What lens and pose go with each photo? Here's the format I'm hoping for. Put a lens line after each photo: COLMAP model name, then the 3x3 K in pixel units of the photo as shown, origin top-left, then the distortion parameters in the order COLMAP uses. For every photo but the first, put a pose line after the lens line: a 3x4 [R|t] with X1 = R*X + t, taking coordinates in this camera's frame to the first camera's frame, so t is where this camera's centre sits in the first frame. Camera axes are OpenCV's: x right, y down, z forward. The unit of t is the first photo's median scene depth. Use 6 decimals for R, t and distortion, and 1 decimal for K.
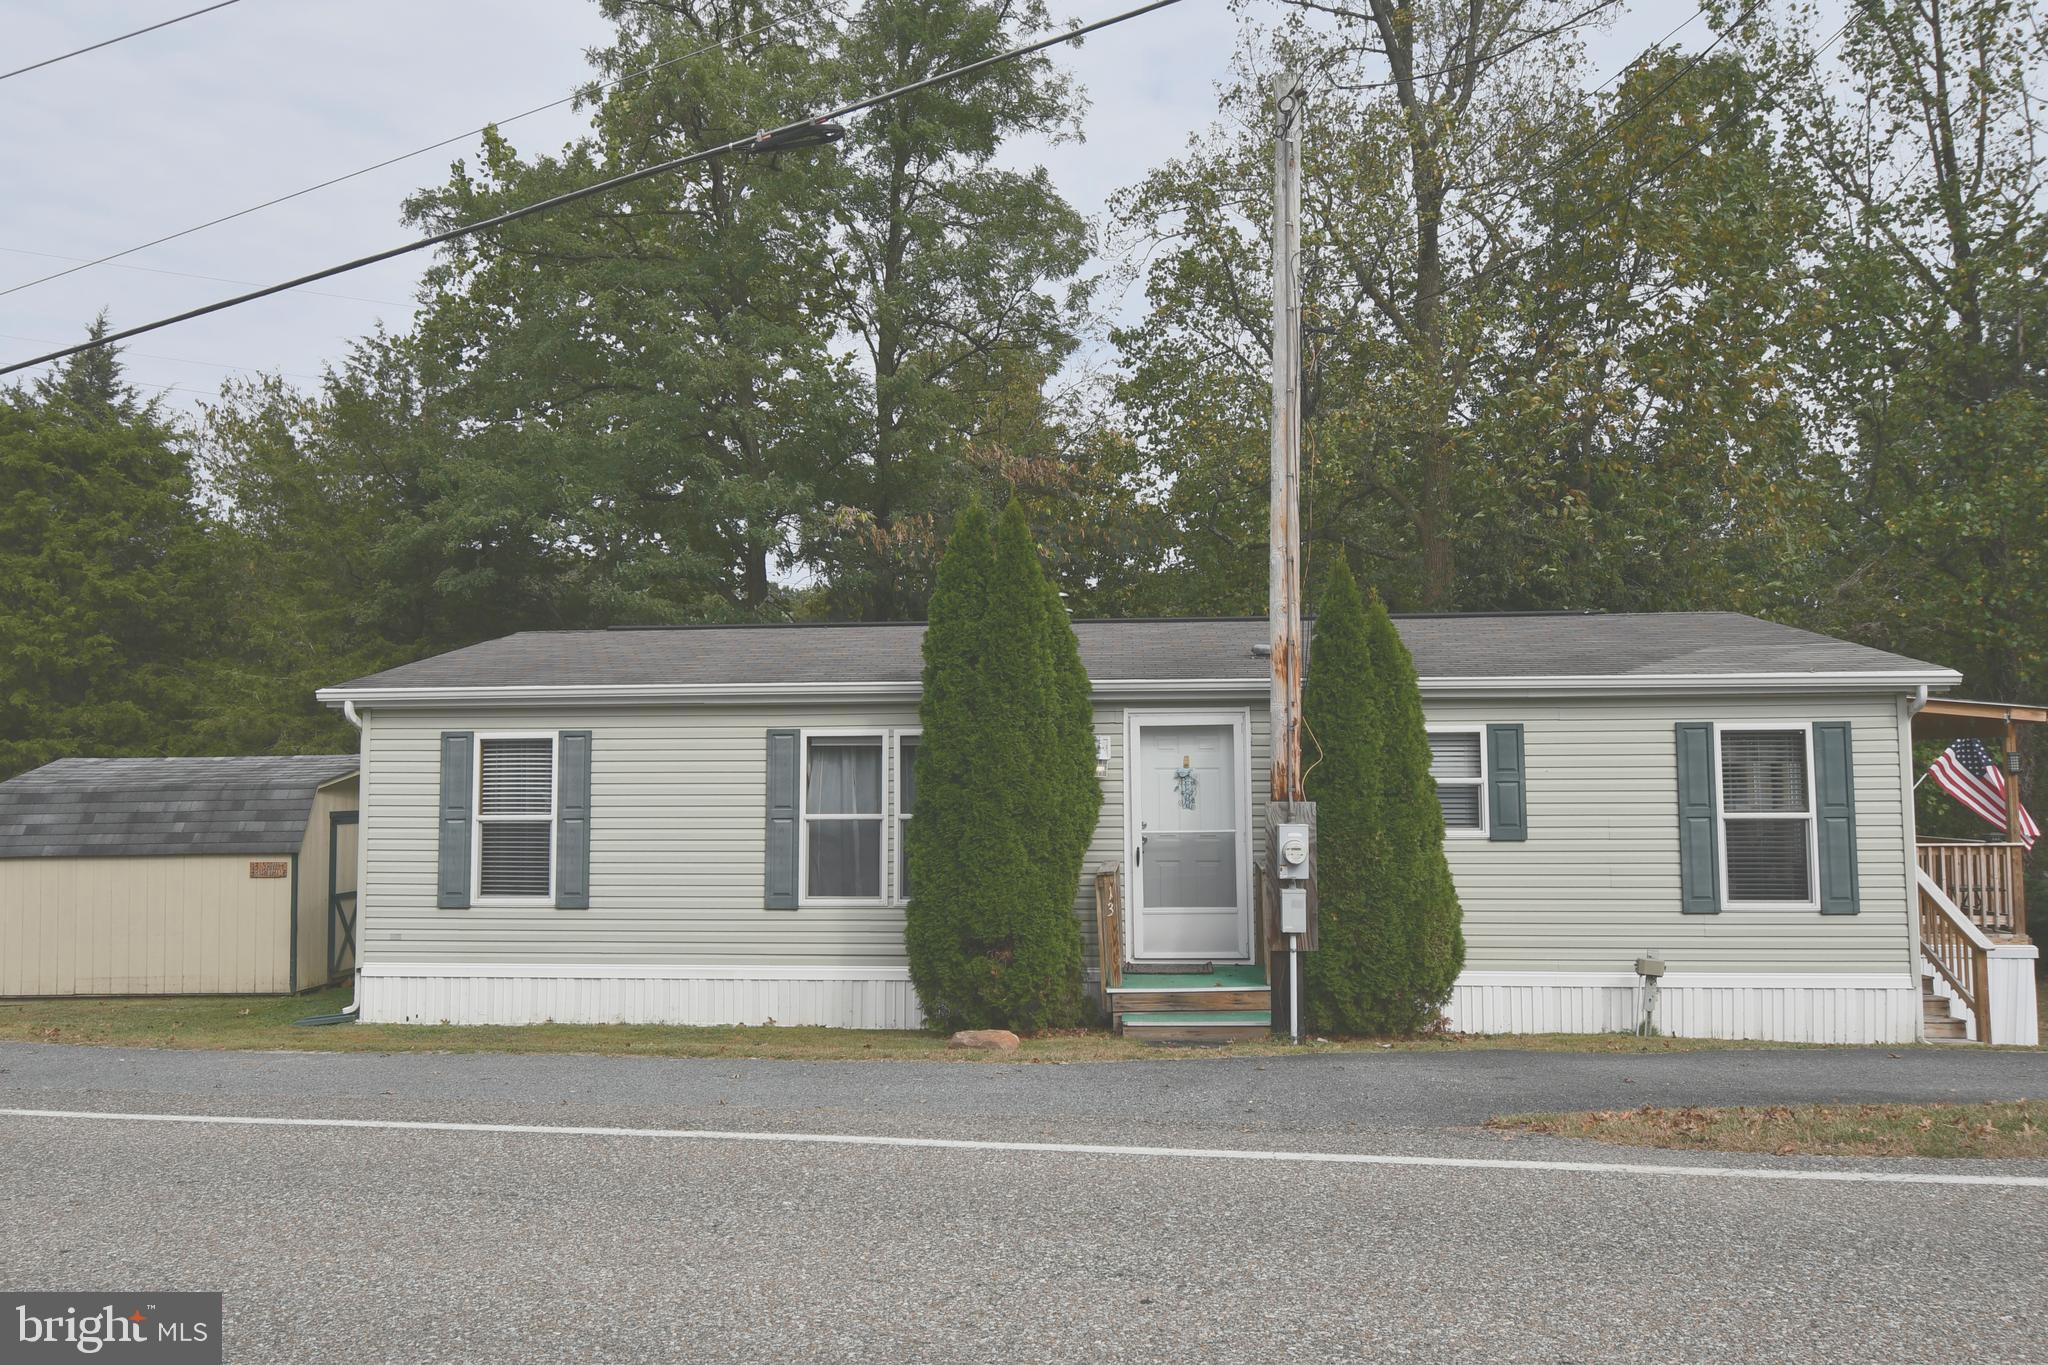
lens RADIAL K [[1413.1, 0, 1012.6], [0, 1413.1, 693.2], [0, 0, 1]] dist [0.000977, -0.009594]
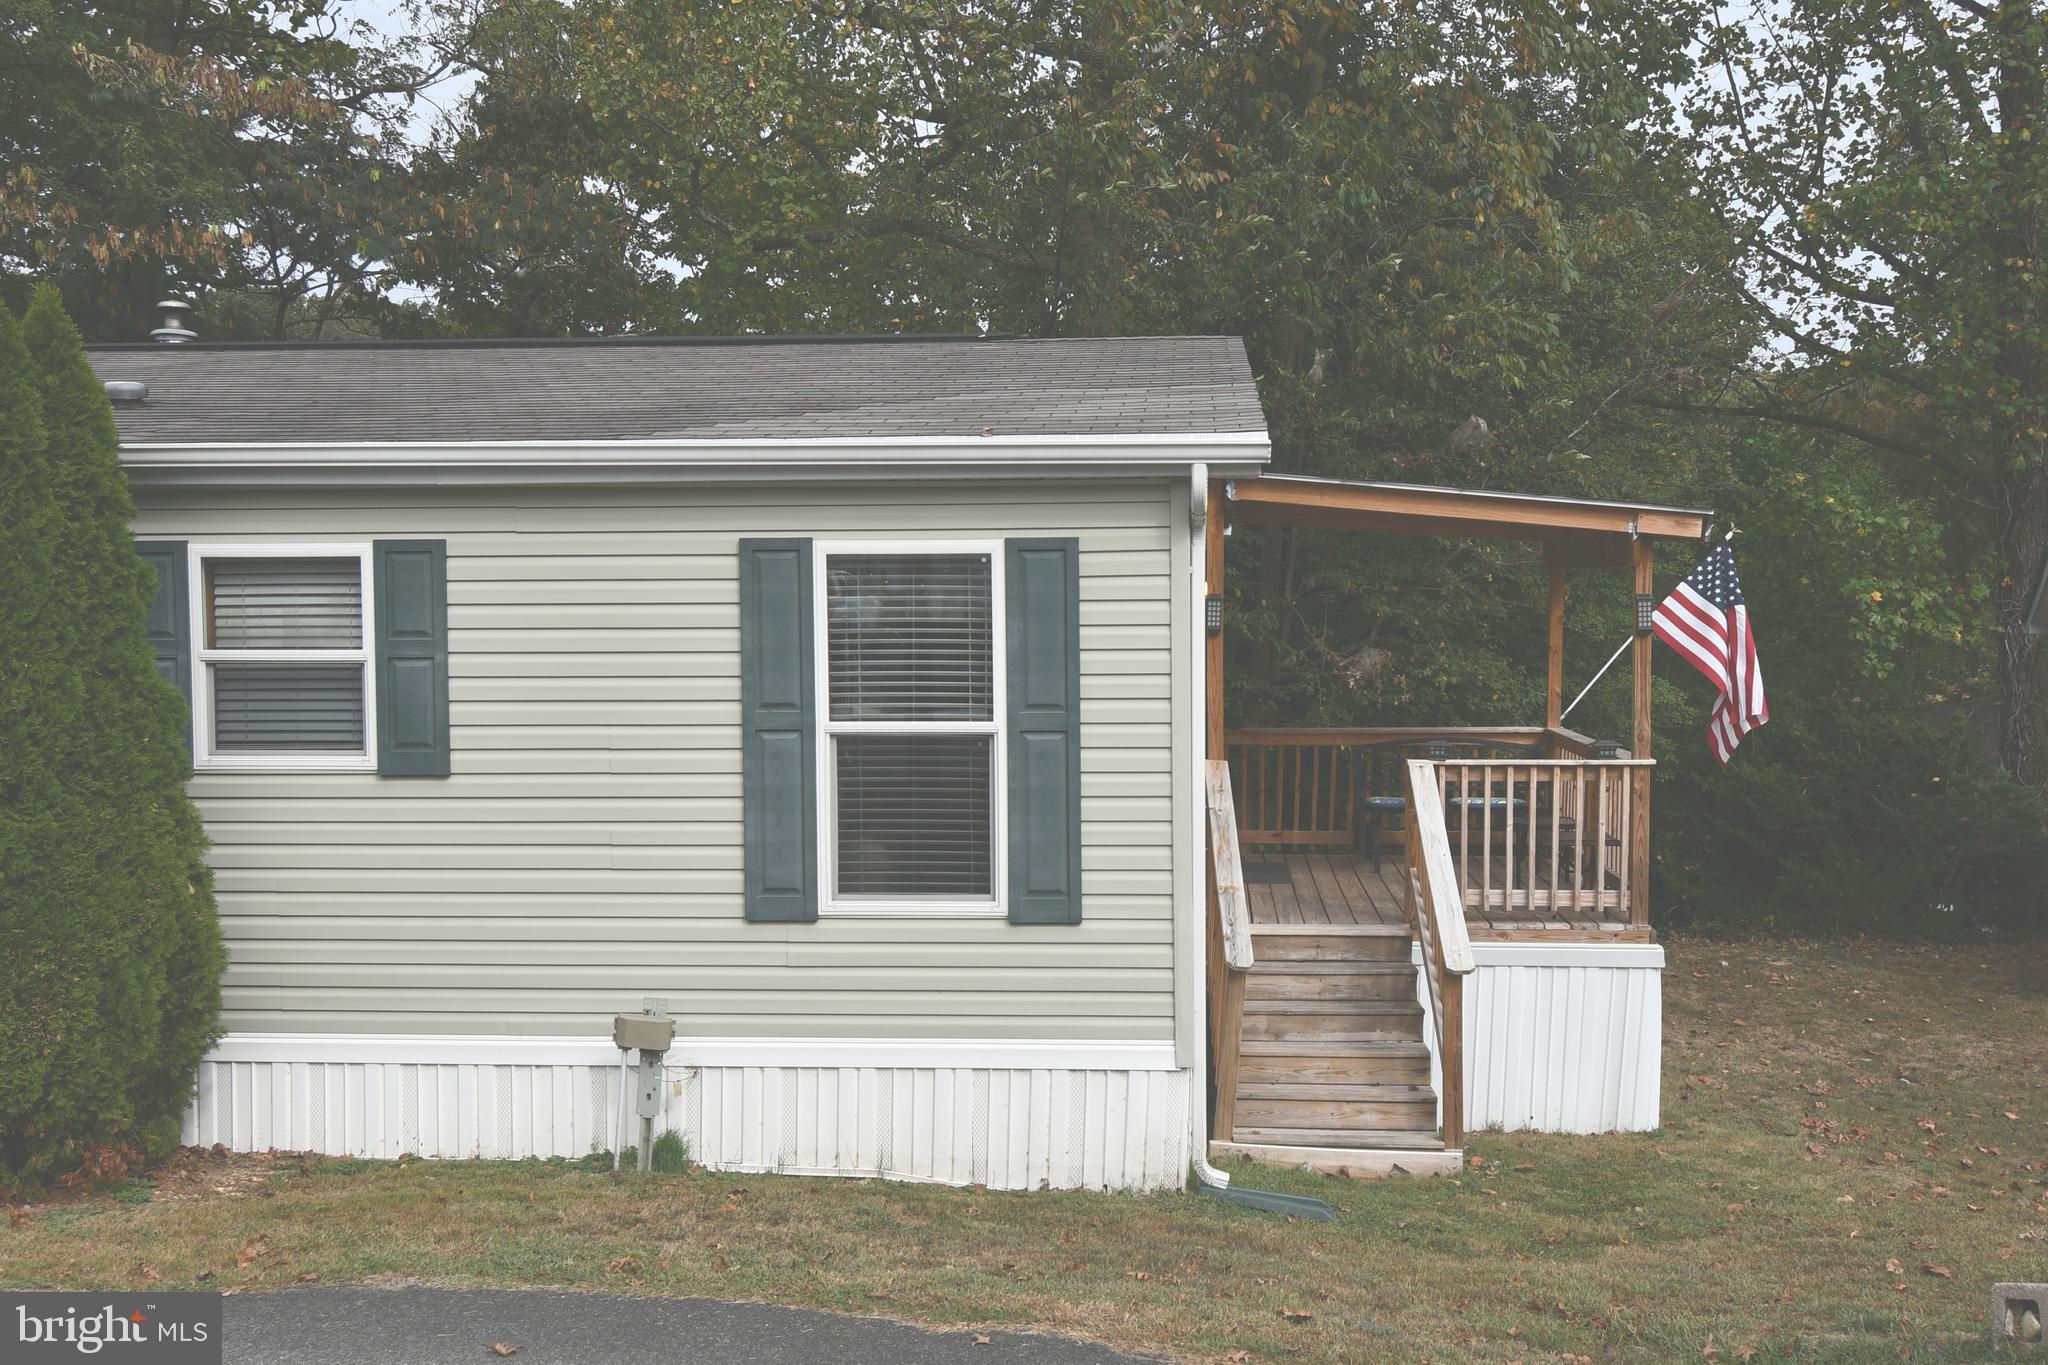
lens RADIAL K [[1935.4, 0, 1114.2], [0, 1935.4, 733.3], [0, 0, 1]] dist [-0.002051, 0.000000]
pose [[0.998839, 0.000126, 0.048169, 0.490754], [-0.006224, 0.991953, 0.126457, 0.001782], [-0.047766, -0.126610, 0.990802, 0.275256]]
